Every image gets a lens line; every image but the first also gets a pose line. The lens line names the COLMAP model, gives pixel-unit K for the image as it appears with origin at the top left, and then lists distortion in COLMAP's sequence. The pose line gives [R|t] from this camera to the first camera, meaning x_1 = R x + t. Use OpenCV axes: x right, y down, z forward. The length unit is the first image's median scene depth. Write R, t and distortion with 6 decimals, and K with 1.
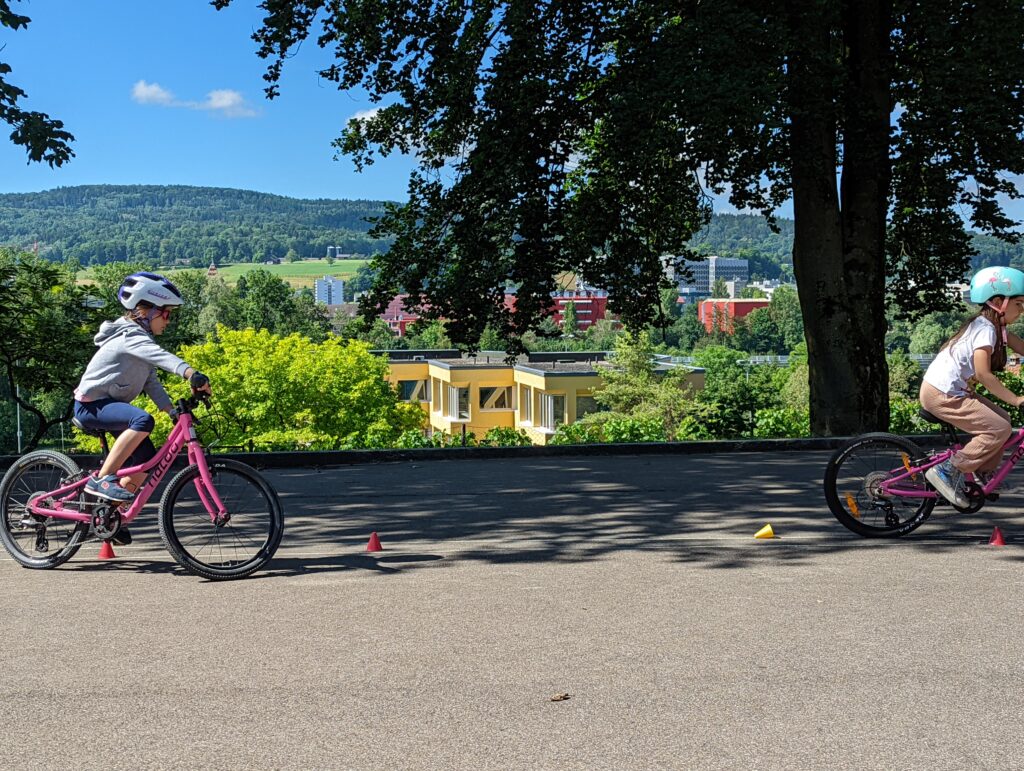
lens RADIAL K [[1447.0, 0, 512.0], [0, 1447.0, 385.5], [0, 0, 1]] dist [0.091001, -0.102209]
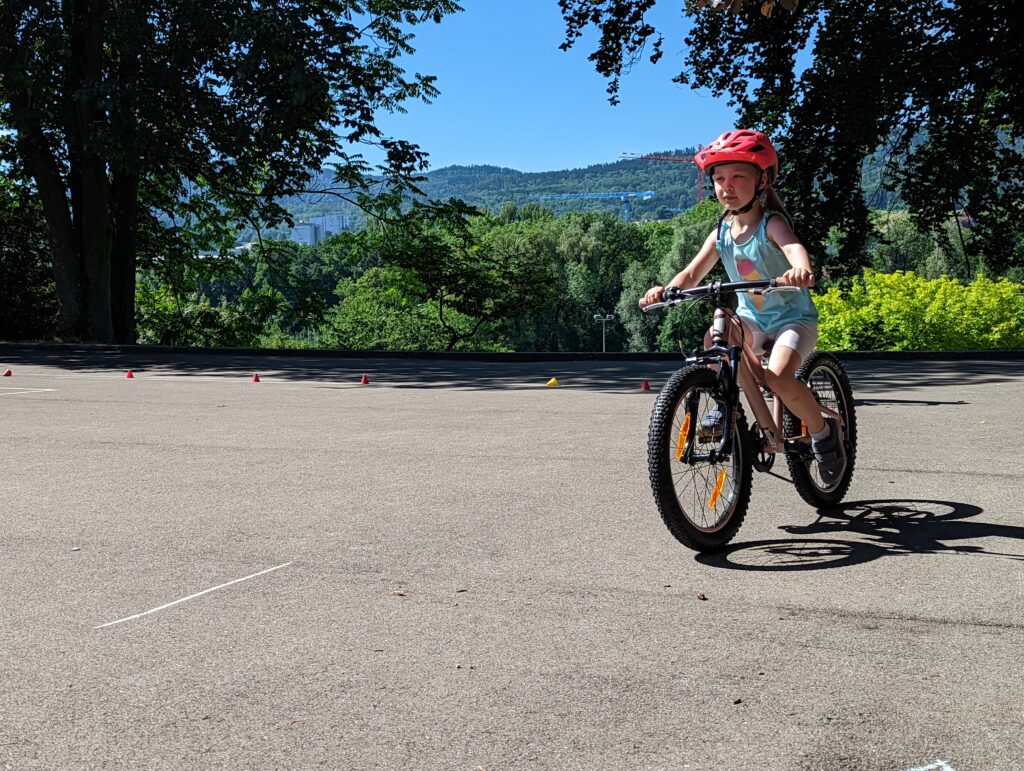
lens RADIAL K [[1473.5, 0, 512.0], [0, 1473.5, 385.5], [0, 0, 1]] dist [0.024285, -0.029289]
pose [[0.869449, 0.029081, -0.493166, 0.107549], [-0.010535, 0.999130, 0.040344, 0.002906], [0.493910, -0.029881, 0.868999, -0.064354]]
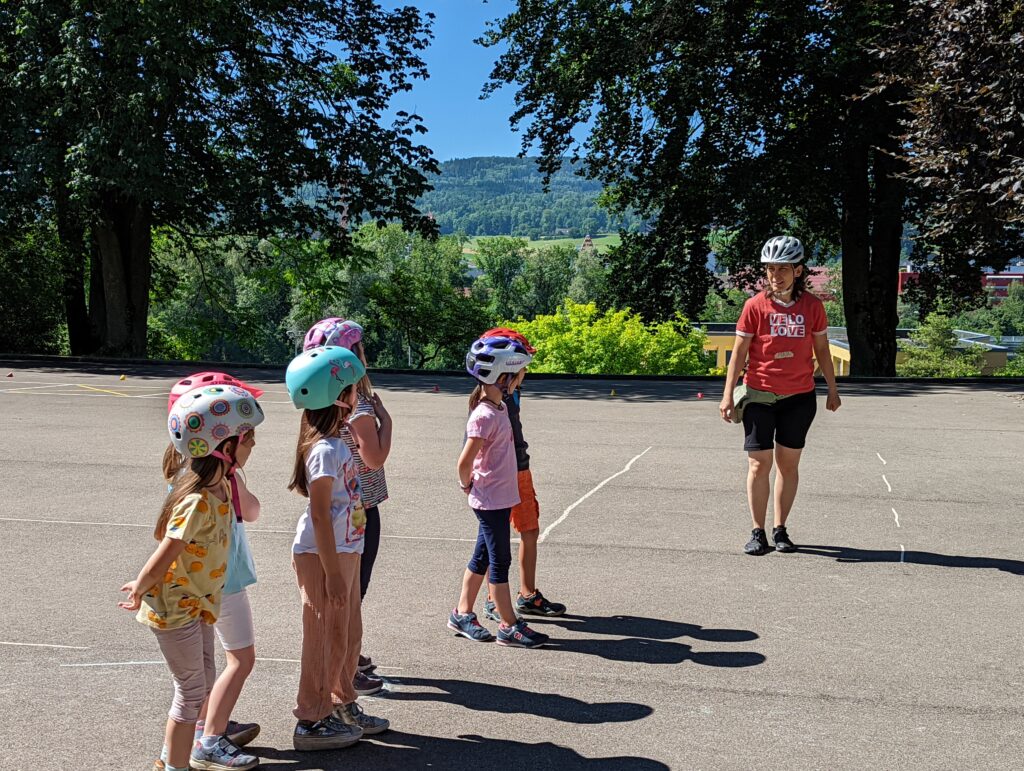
lens RADIAL K [[1473.5, 0, 512.0], [0, 1473.5, 385.5], [0, 0, 1]] dist [0.024285, -0.029289]
pose [[0.966693, 0.036971, -0.253253, 0.071282], [-0.031891, 0.999200, 0.024134, 0.002188], [0.253943, -0.015254, 0.967099, -0.213172]]
